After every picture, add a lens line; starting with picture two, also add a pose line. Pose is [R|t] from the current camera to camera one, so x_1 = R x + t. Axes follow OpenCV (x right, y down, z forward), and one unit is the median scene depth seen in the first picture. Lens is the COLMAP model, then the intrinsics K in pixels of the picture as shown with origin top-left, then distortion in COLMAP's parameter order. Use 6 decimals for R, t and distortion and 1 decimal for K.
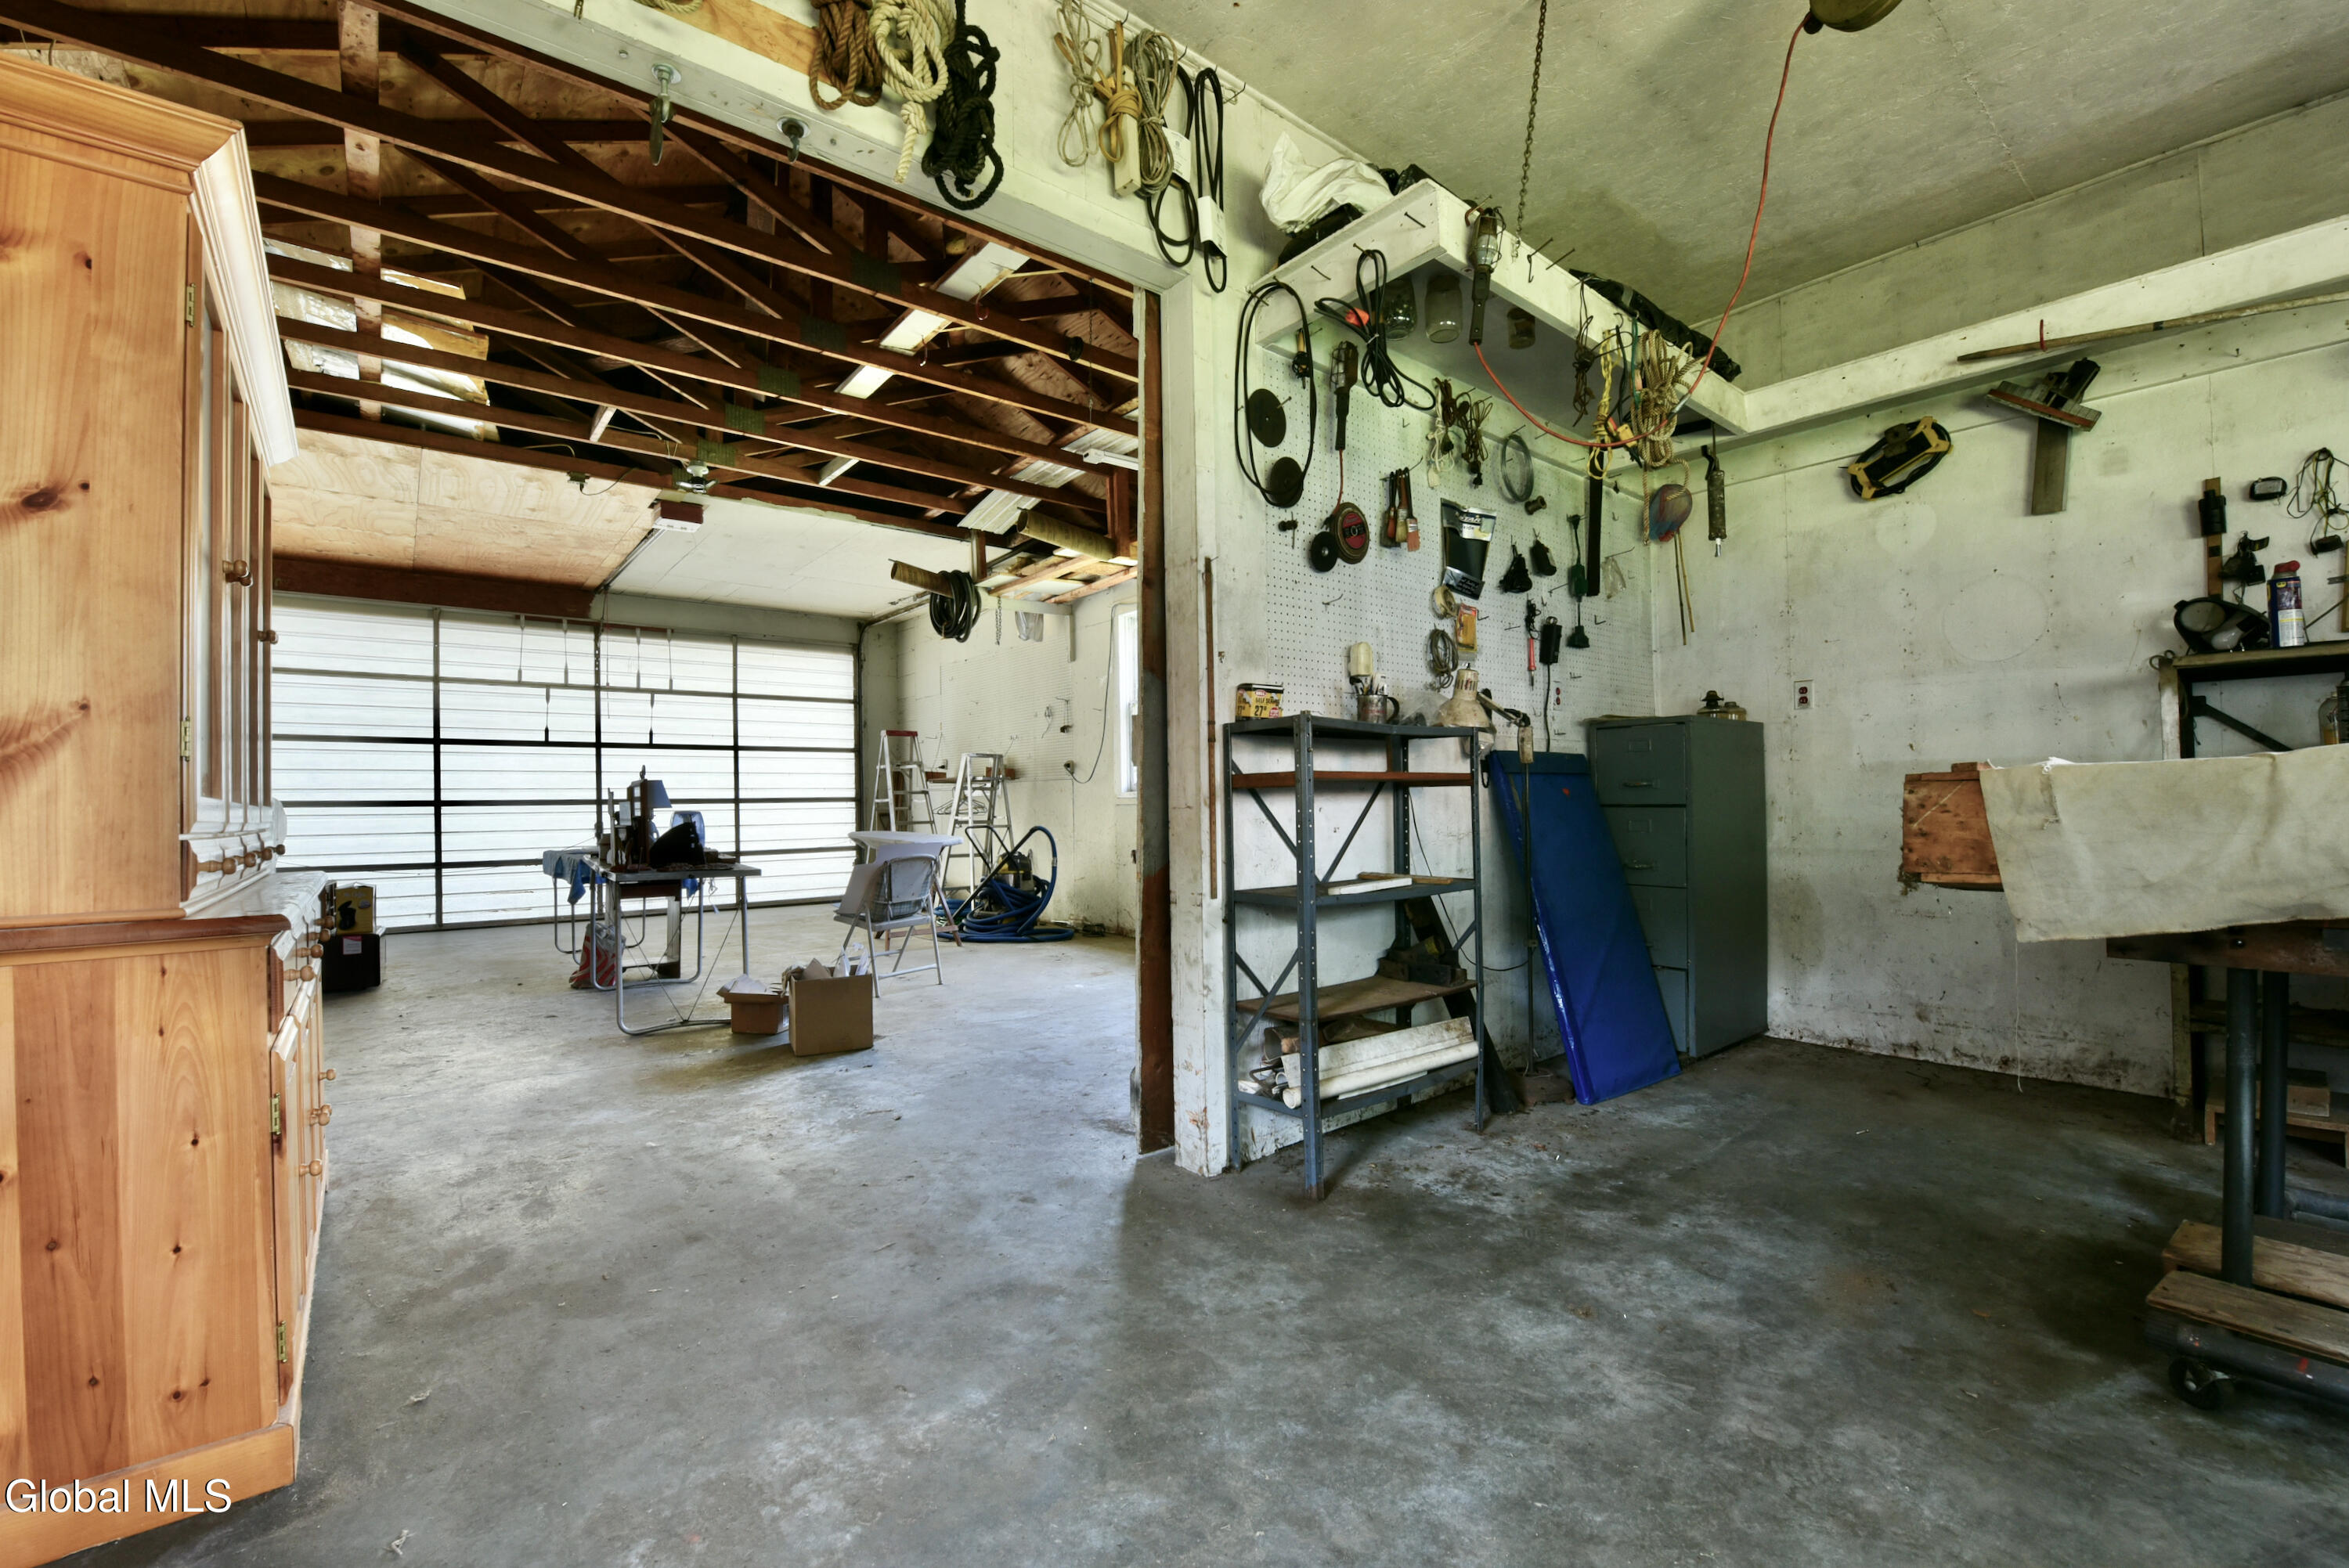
lens RADIAL K [[948.0, 0, 1165.6], [0, 948.0, 797.1], [0, 0, 1]] dist [-0.013900, -0.000499]
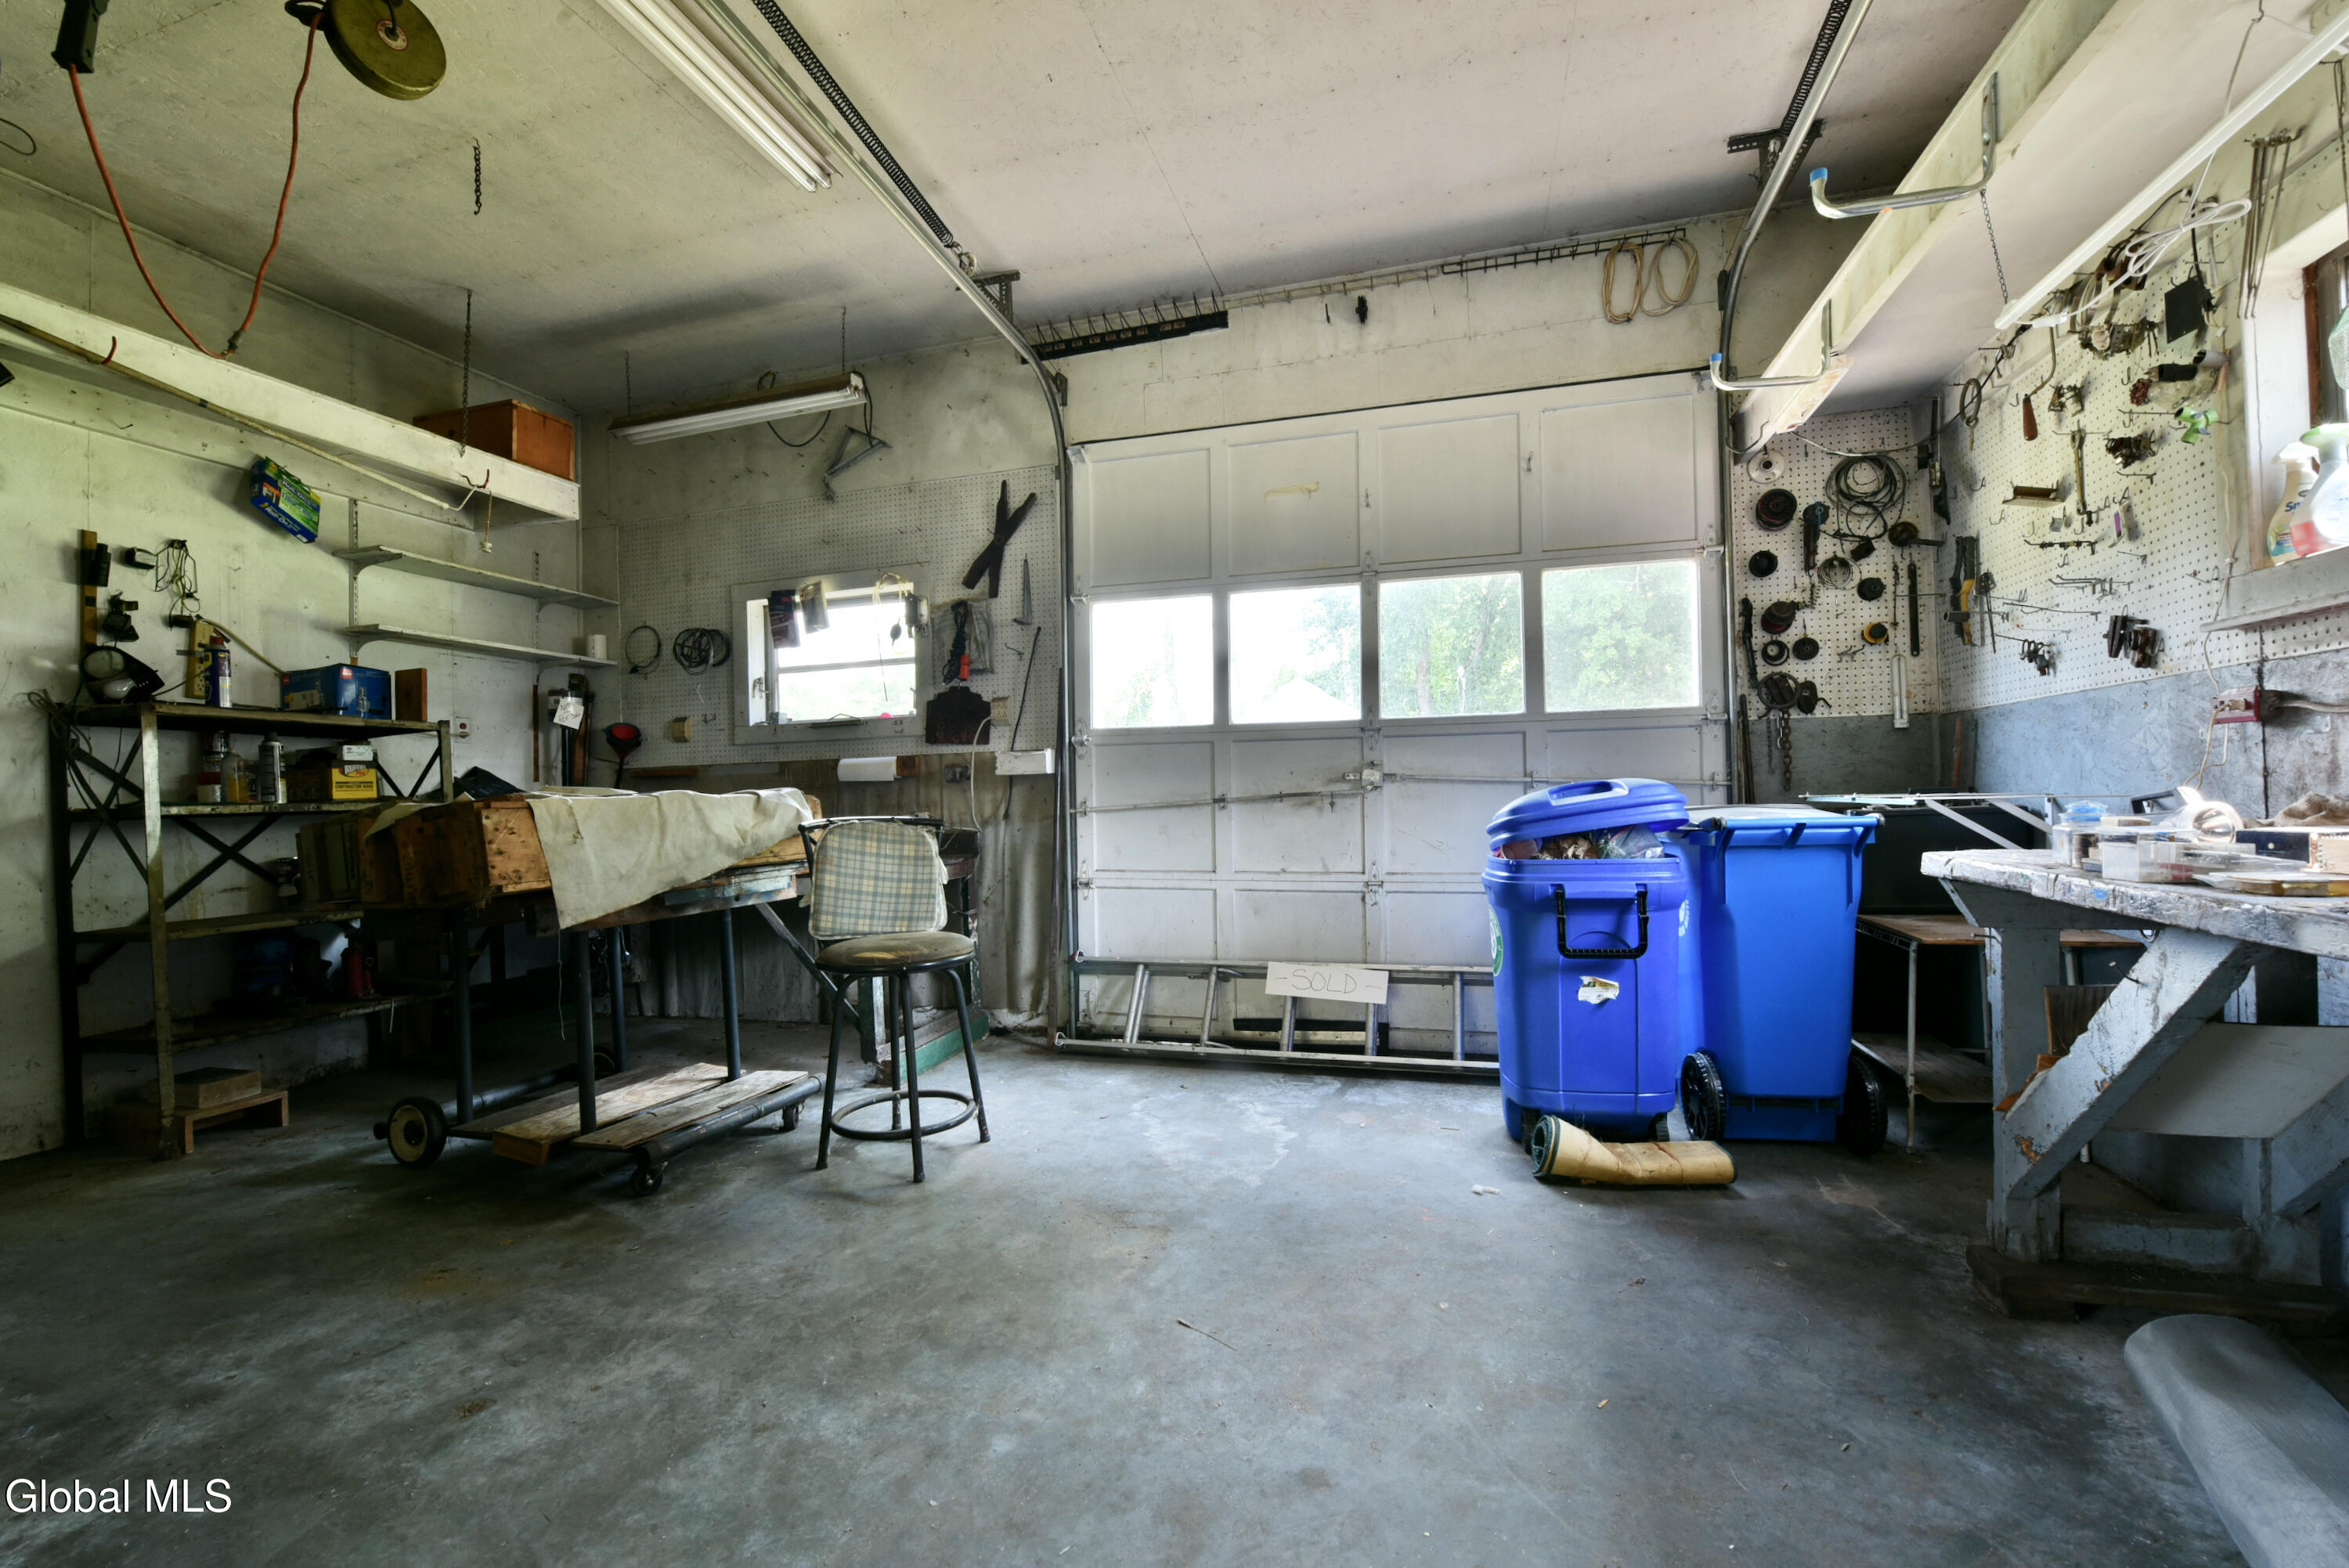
lens RADIAL K [[948.0, 0, 1173.5], [0, 948.0, 793.4], [0, 0, 1]] dist [-0.013900, -0.000499]
pose [[-0.545067, 0.036840, 0.837583, -0.627087], [0.028941, 0.999265, -0.025118, 0.017991], [-0.837893, 0.010549, -0.545733, 0.881614]]
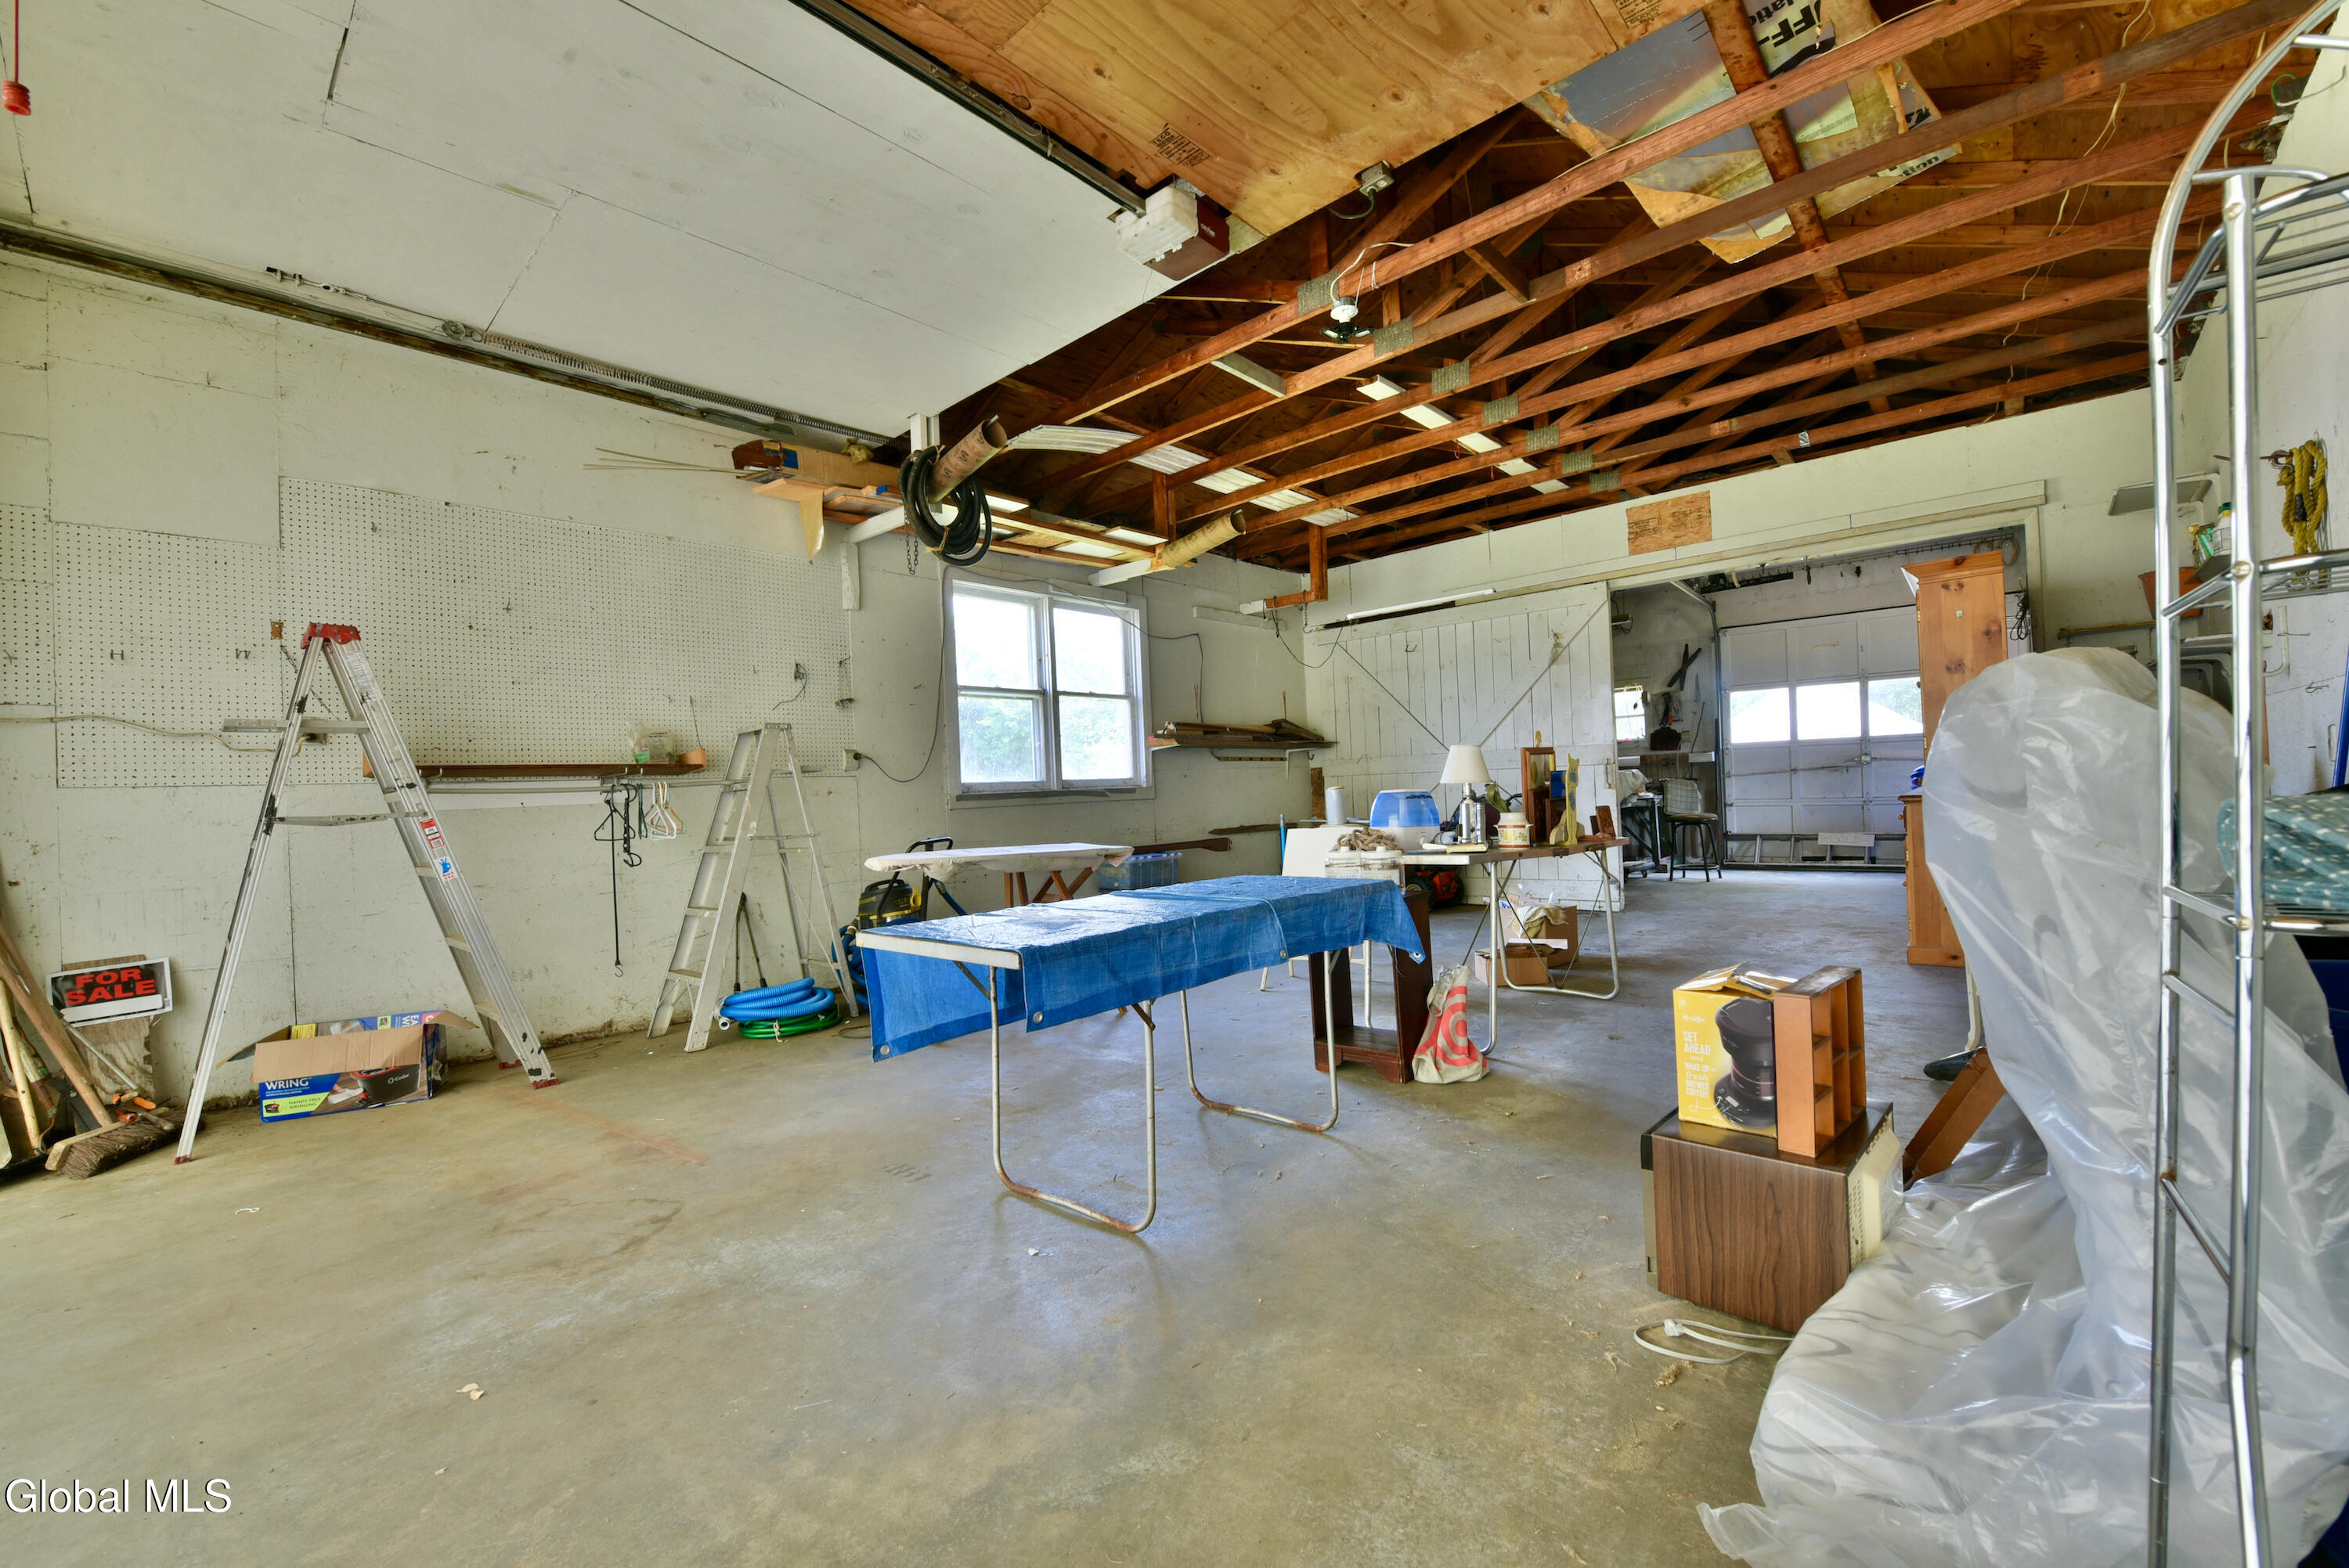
lens RADIAL K [[948.0, 0, 1177.0], [0, 948.0, 786.7], [0, 0, 1]] dist [-0.013900, -0.000499]
pose [[-0.143813, 0.032661, 0.989066, -1.985133], [0.035676, 0.998977, -0.027801, 0.054697], [-0.988962, 0.031288, -0.144831, 2.210944]]
